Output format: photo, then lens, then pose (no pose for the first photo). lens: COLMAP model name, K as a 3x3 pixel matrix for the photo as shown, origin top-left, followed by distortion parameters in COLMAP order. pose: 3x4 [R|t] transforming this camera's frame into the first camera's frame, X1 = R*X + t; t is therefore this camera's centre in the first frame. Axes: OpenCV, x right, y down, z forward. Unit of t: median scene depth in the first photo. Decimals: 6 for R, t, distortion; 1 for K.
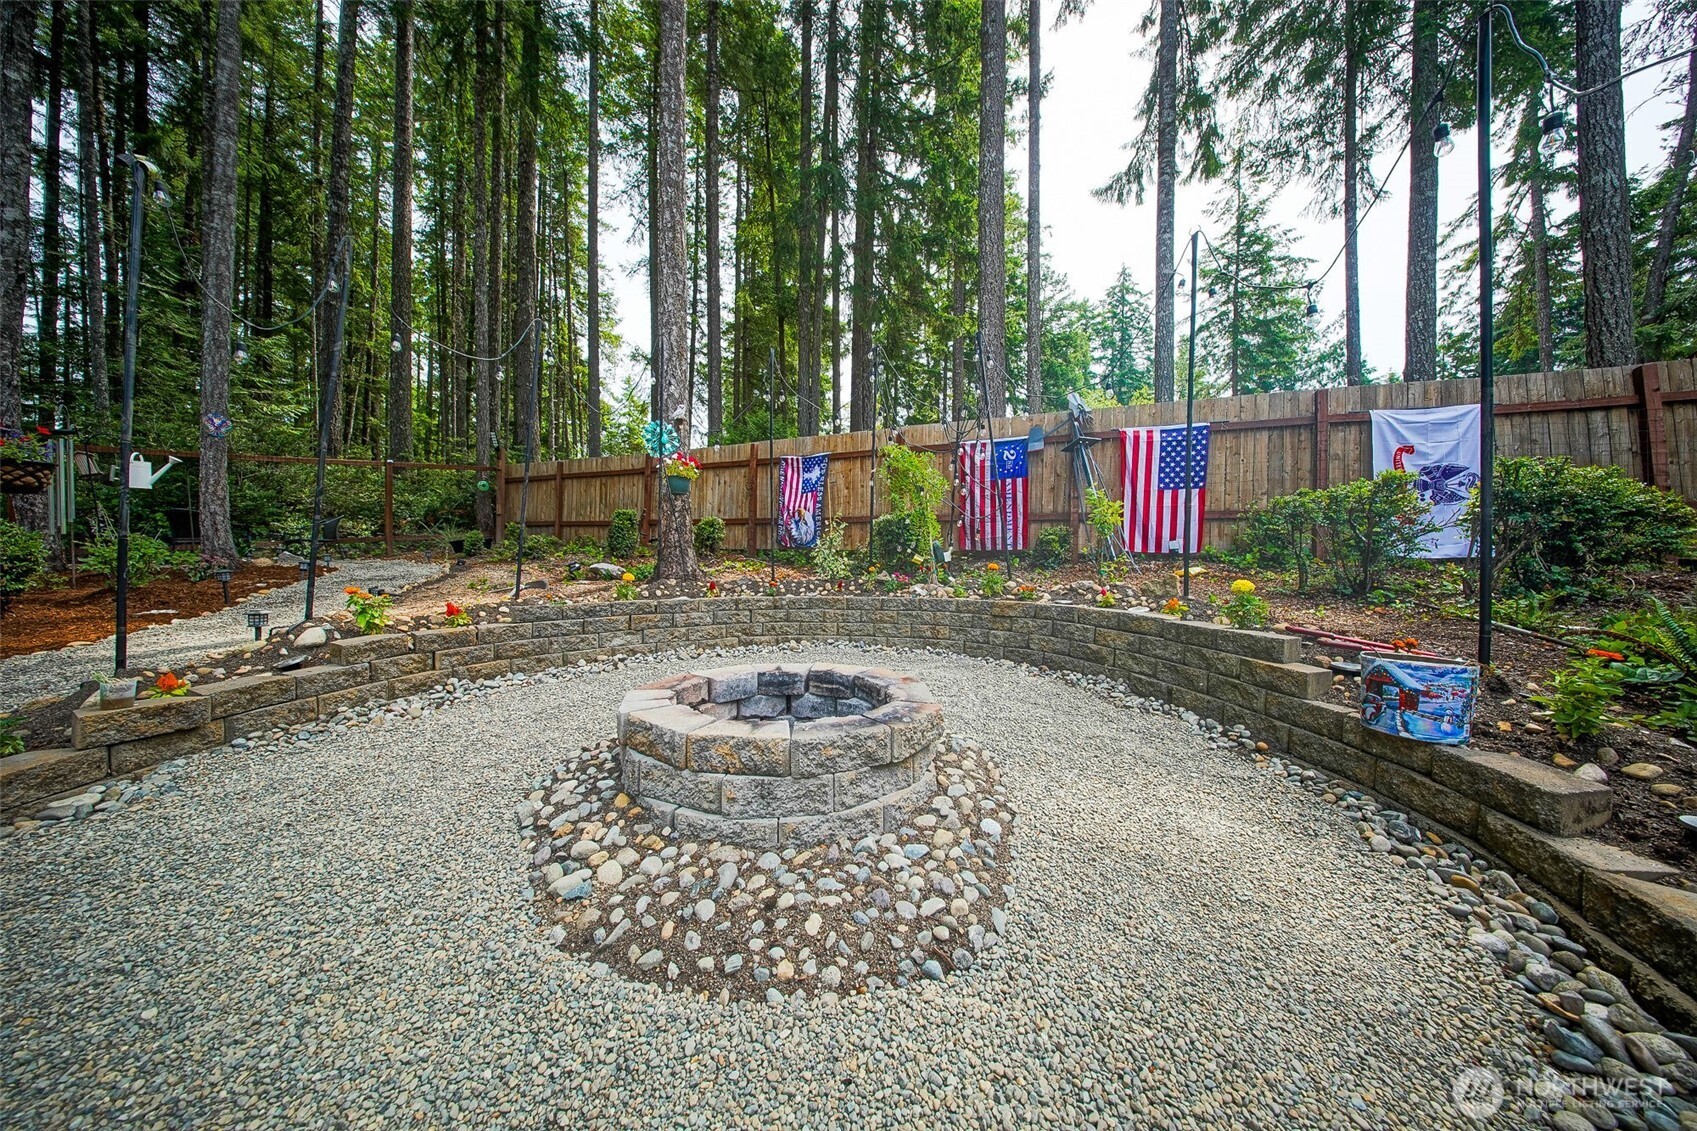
lens RADIAL K [[495.8, 0, 848.5], [0, 495.8, 565.5], [0, 0, 1]] dist [-0.003276, -0.001081]
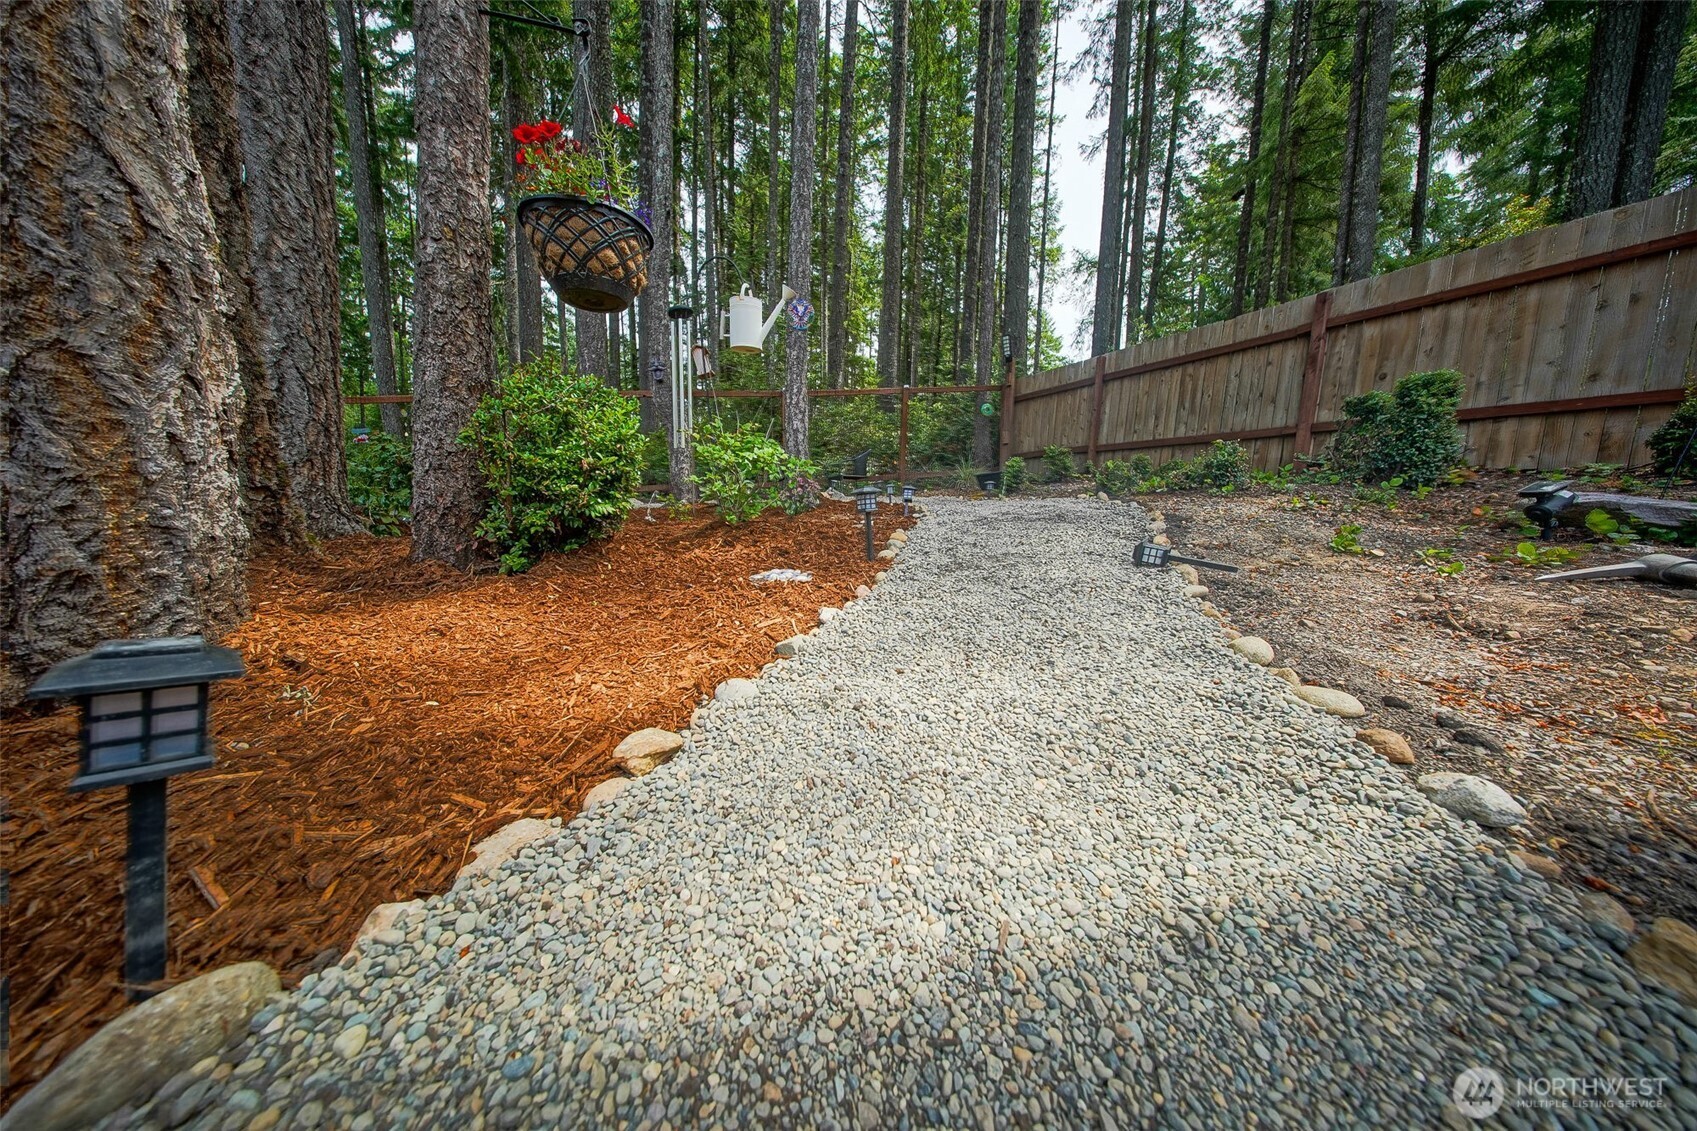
lens RADIAL K [[495.8, 0, 848.5], [0, 495.8, 565.5], [0, 0, 1]] dist [-0.003276, -0.001081]
pose [[0.744884, 0.100504, -0.659581, -0.130306], [-0.033448, 0.992971, 0.113531, 0.003249], [0.666355, -0.062506, 0.743010, 0.085972]]
